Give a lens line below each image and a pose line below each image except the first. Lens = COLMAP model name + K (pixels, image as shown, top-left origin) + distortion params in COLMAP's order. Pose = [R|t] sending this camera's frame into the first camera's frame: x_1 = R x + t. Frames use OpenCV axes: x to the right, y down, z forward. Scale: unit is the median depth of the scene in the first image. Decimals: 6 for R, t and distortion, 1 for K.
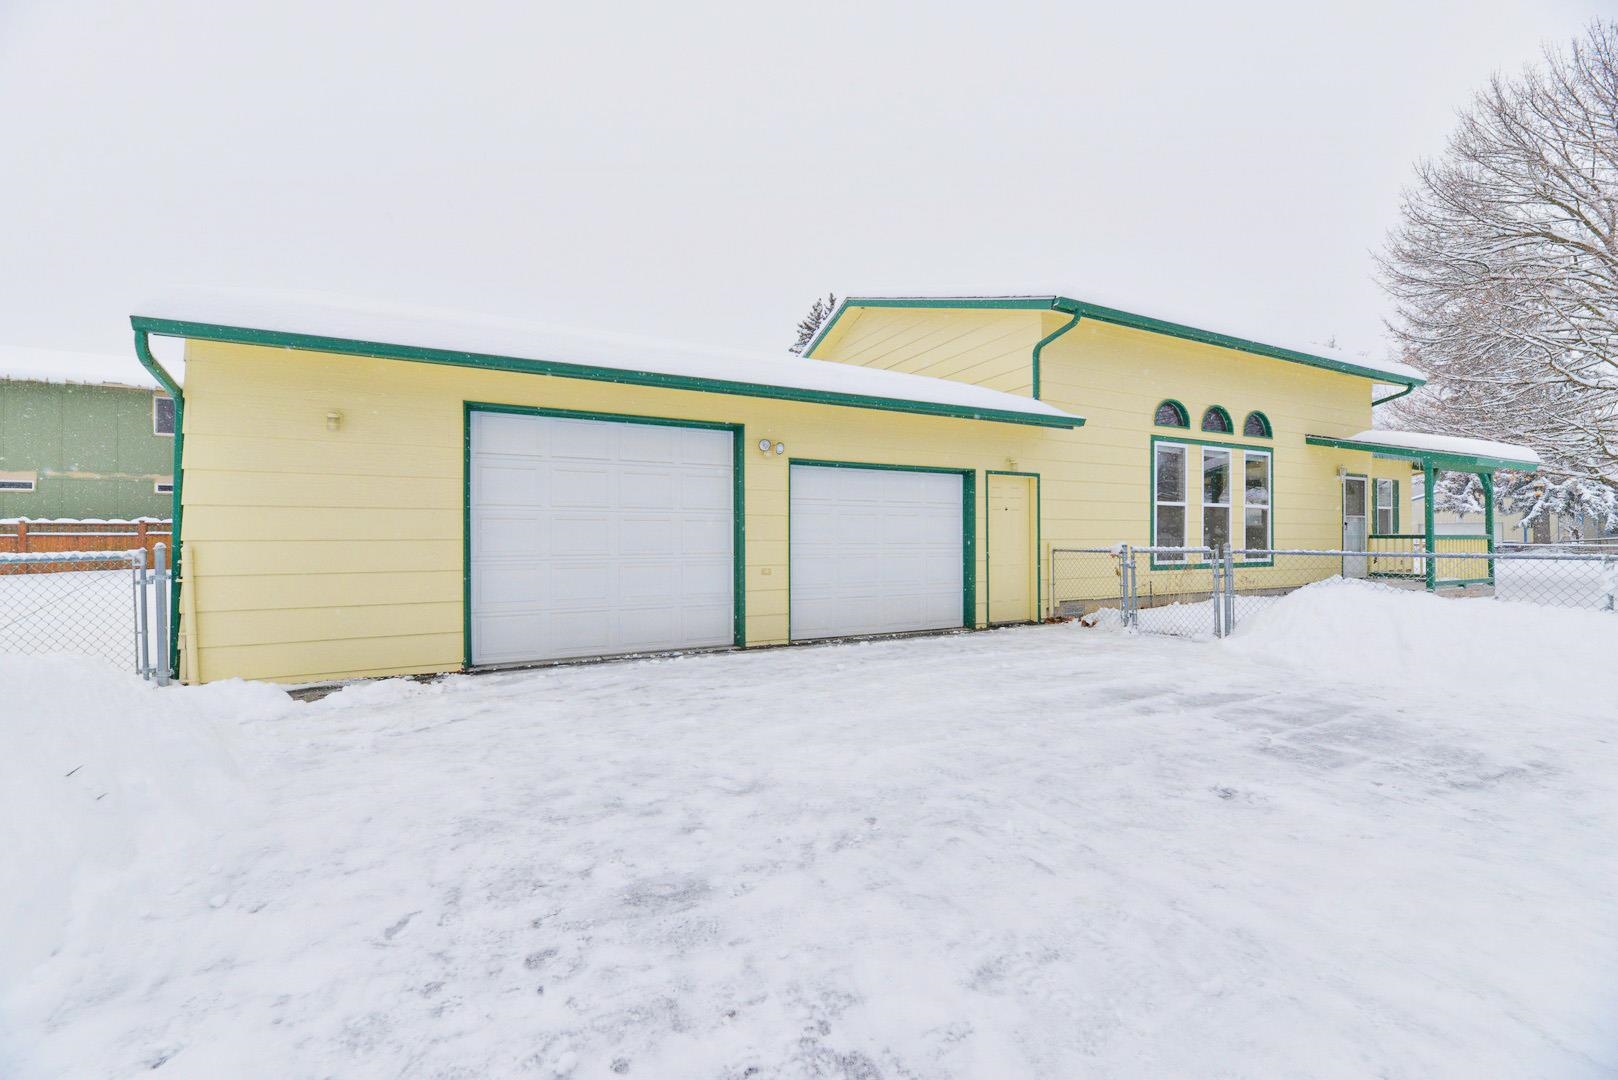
lens RADIAL K [[659.2, 0, 809.0], [0, 659.2, 540.0], [0, 0, 1]] dist [-0.001630, -0.000184]
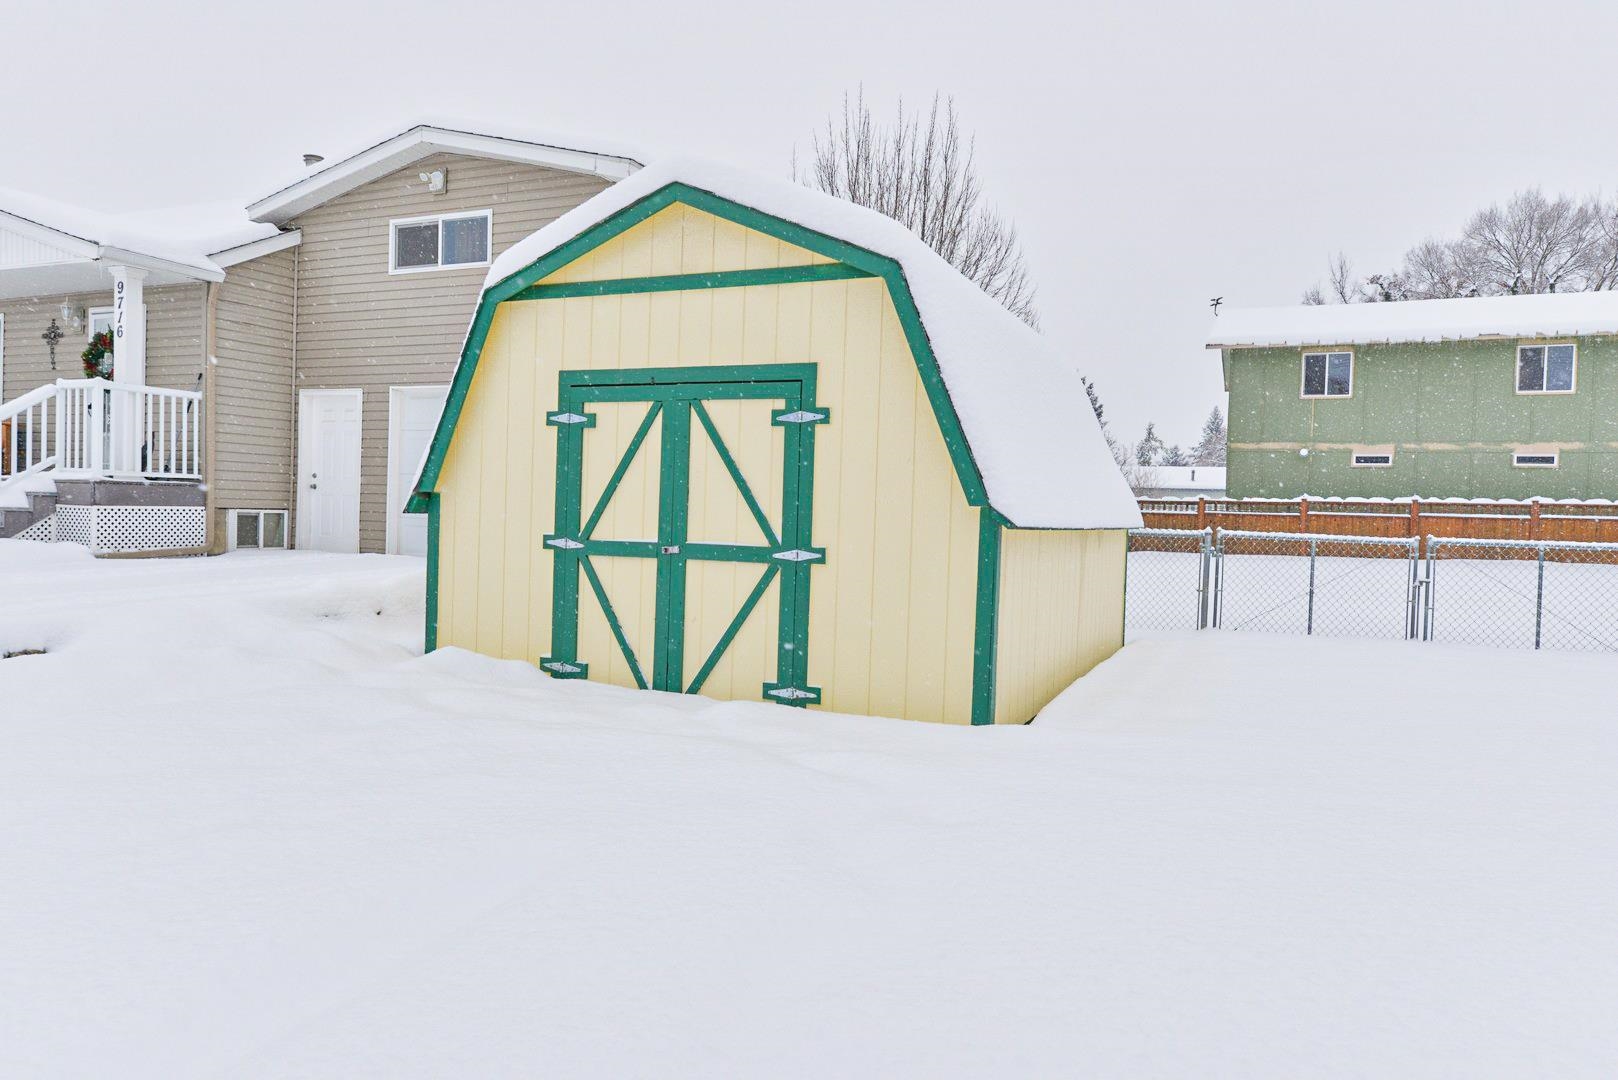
lens RADIAL K [[1073.0, 0, 770.8], [0, 1073.0, 537.3], [0, 0, 1]] dist [0.005772, -0.000441]
pose [[0.608606, 0.042631, -0.792326, -0.971908], [-0.031674, 0.999065, 0.029425, 0.011449], [0.792840, 0.007188, 0.609388, -1.019591]]
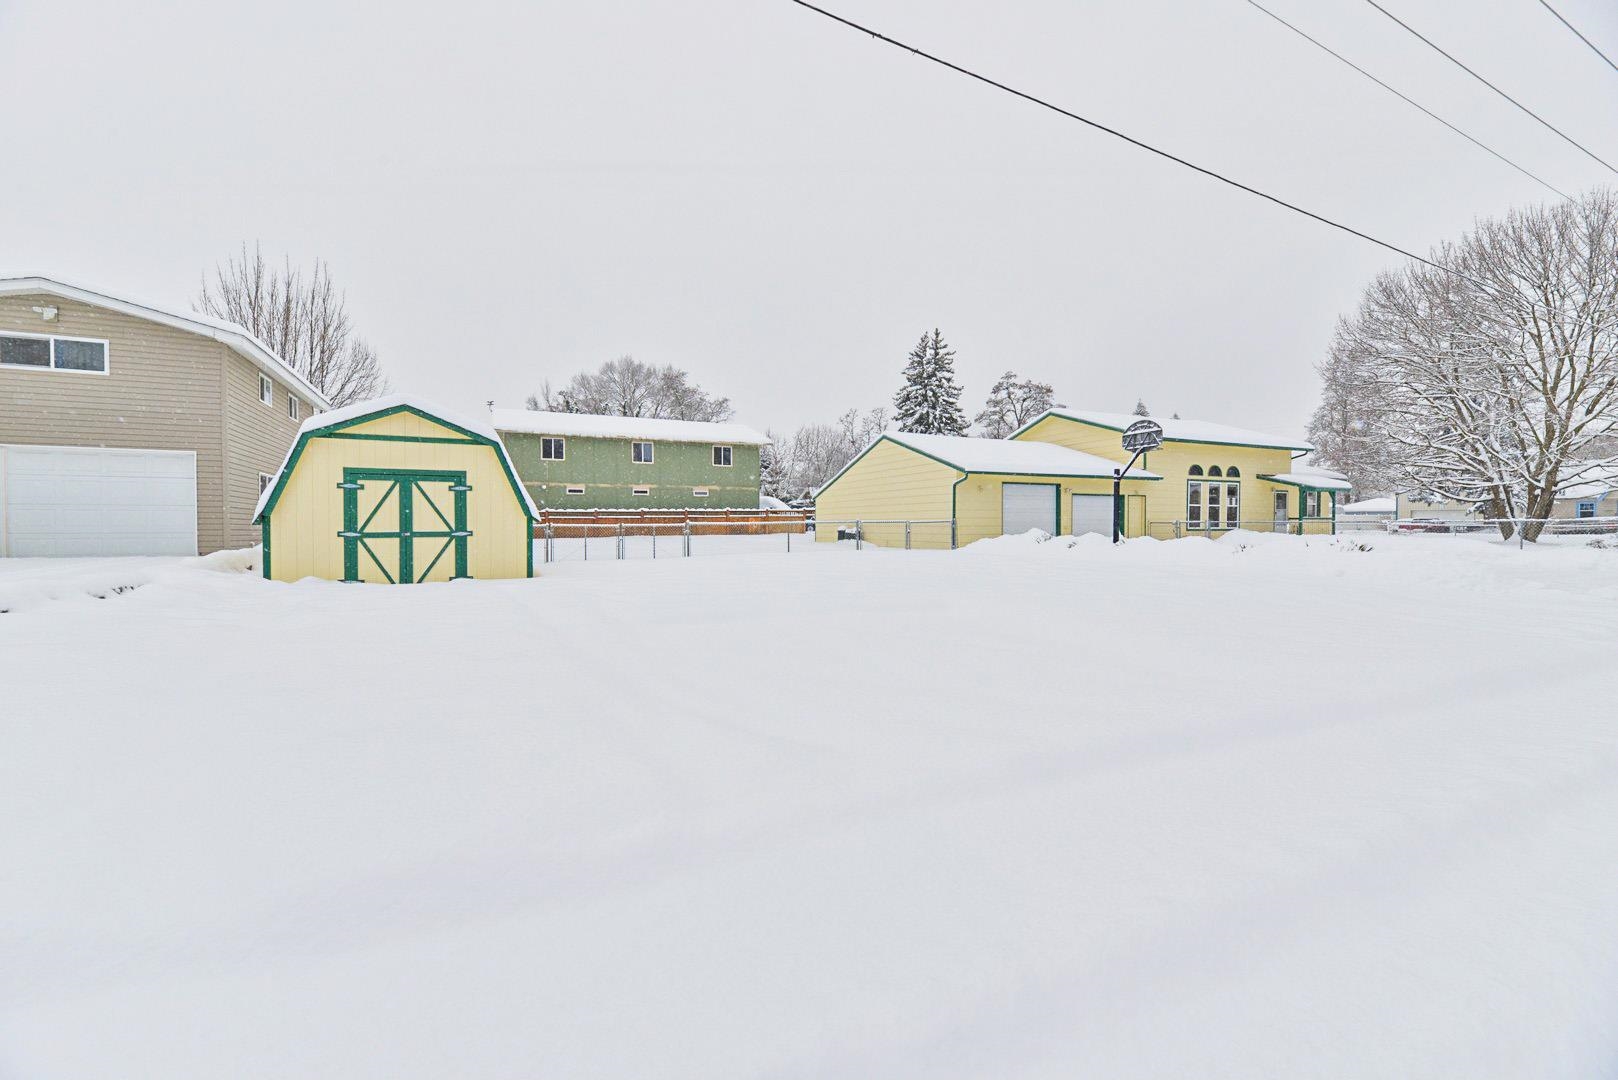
lens RADIAL K [[671.8, 0, 805.8], [0, 671.8, 533.3], [0, 0, 1]] dist [0.000675, 0.000021]
pose [[0.998845, 0.001924, -0.048012, -0.821627], [-0.001275, 0.999907, 0.013553, 0.020264], [0.048034, -0.013476, 0.998755, -1.653212]]
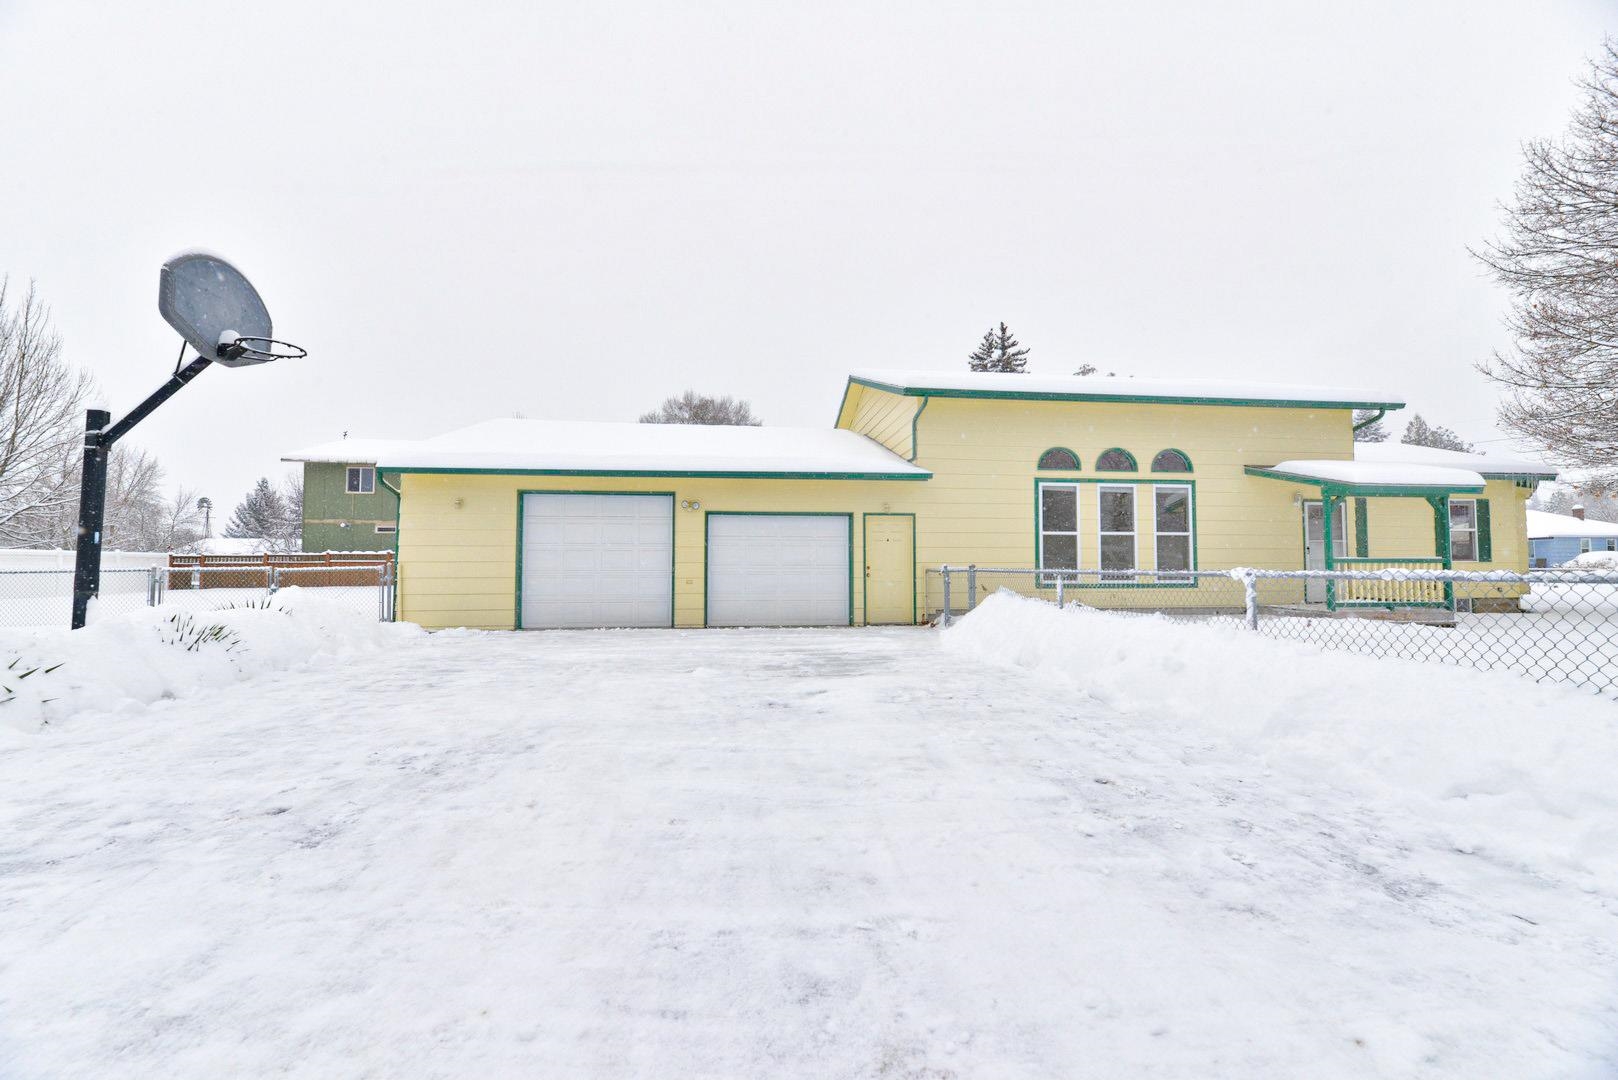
lens RADIAL K [[671.8, 0, 805.8], [0, 671.8, 533.3], [0, 0, 1]] dist [0.000675, 0.000021]
pose [[0.939755, -0.015213, -0.341510, 0.520307], [-0.001788, 0.998777, -0.049412, 0.006461], [0.341844, 0.047046, 0.938578, -0.307676]]
